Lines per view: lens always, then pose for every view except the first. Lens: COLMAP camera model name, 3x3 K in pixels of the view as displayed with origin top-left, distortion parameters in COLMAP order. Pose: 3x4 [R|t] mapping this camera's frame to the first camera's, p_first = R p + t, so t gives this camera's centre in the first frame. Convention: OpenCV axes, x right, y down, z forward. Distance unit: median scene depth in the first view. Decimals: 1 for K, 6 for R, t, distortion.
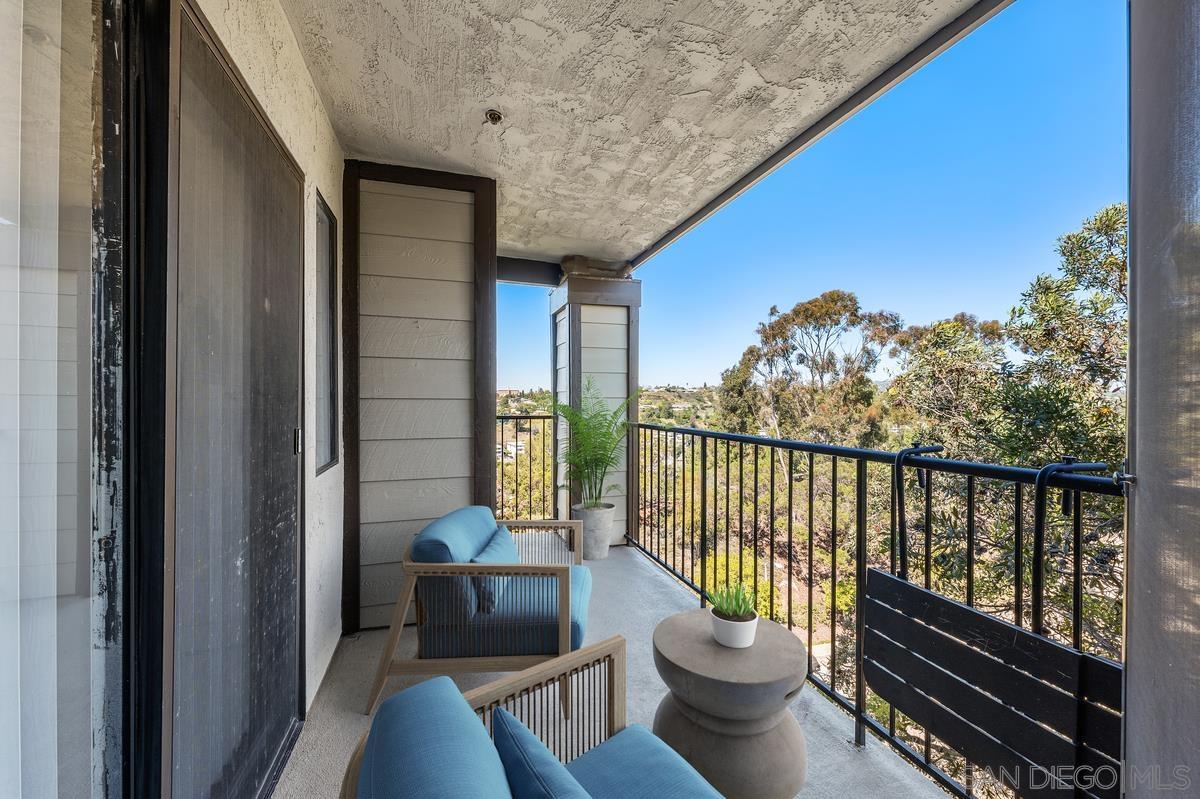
lens RADIAL K [[488.0, 0, 598.0], [0, 488.0, 397.6], [0, 0, 1]] dist [0.000115, -0.000083]
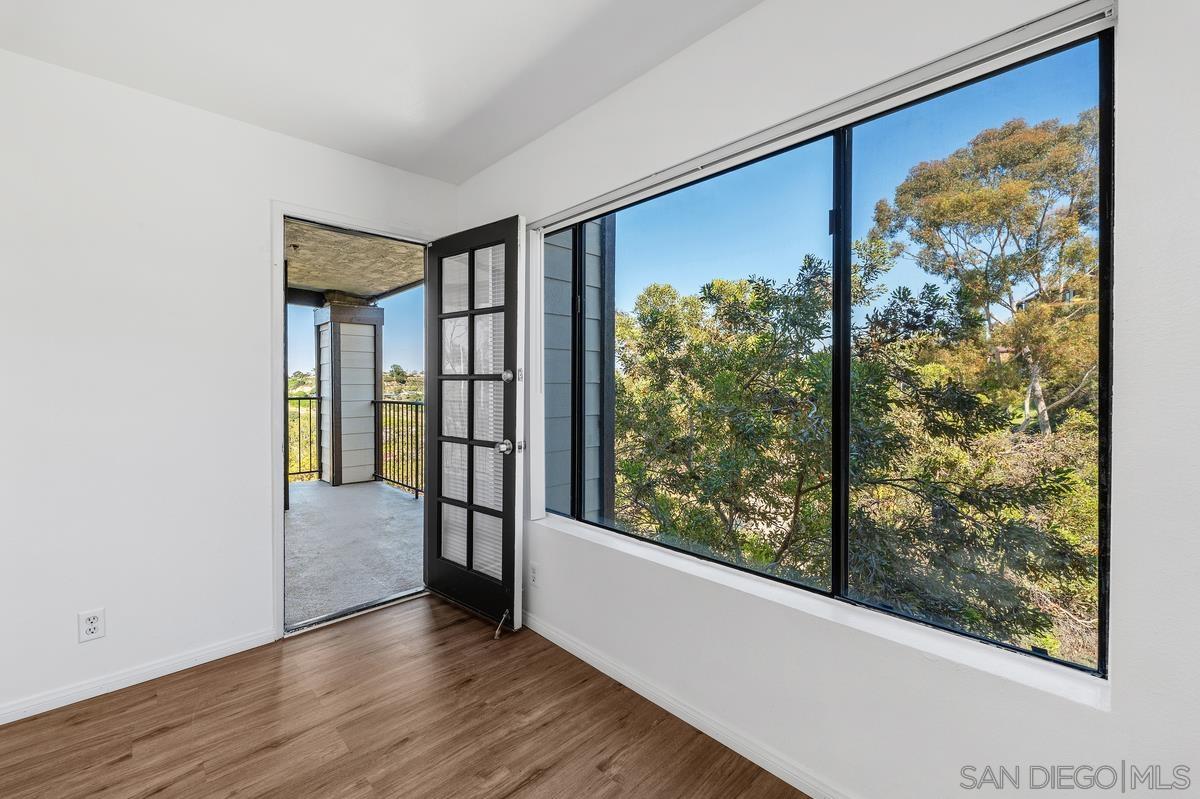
lens RADIAL K [[488.0, 0, 598.0], [0, 488.0, 397.6], [0, 0, 1]] dist [0.000115, -0.000083]
pose [[0.893856, -0.010425, 0.448233, -0.001383], [-0.000238, 0.999718, 0.023726, 0.004095], [-0.448354, -0.021314, 0.893602, -0.671532]]
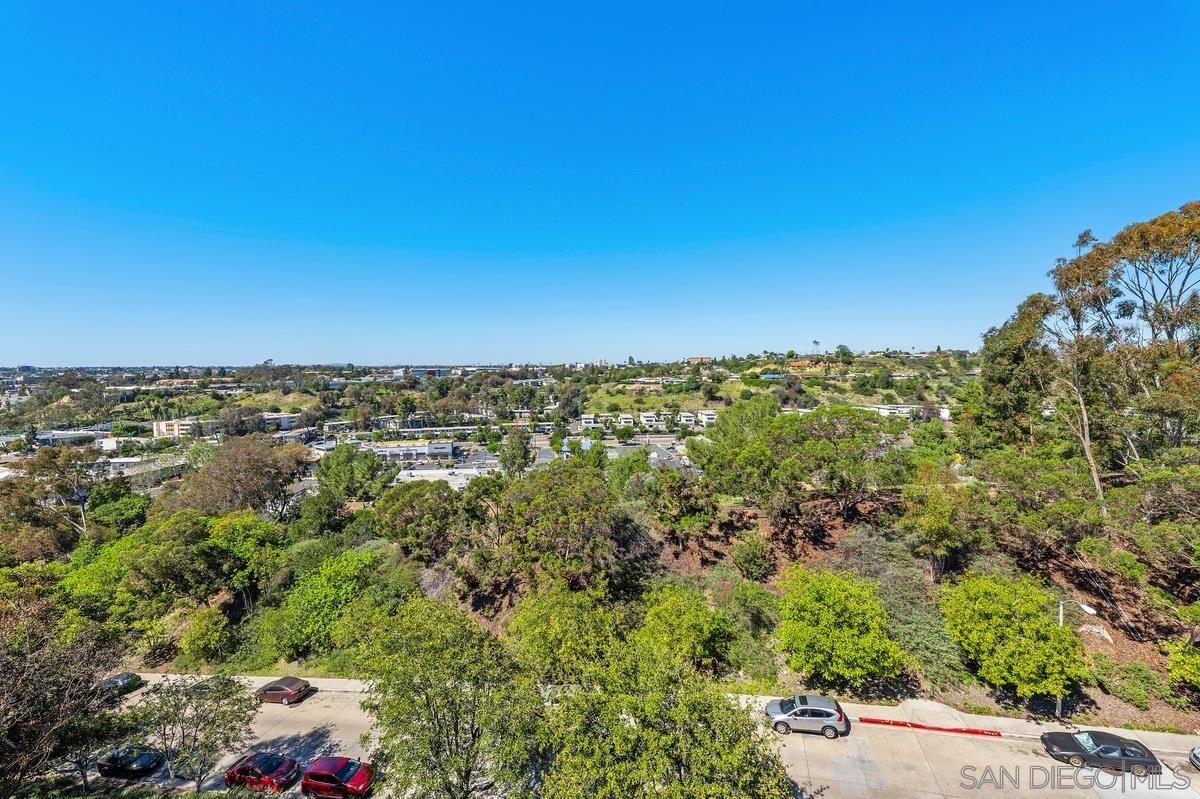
lens RADIAL K [[488.0, 0, 598.0], [0, 488.0, 397.6], [0, 0, 1]] dist [0.000115, -0.000083]
pose [[0.925954, 0.021347, -0.377032, -0.013329], [0.003913, 0.997805, 0.066102, -0.002705], [0.377615, -0.062683, 0.923839, 0.081041]]
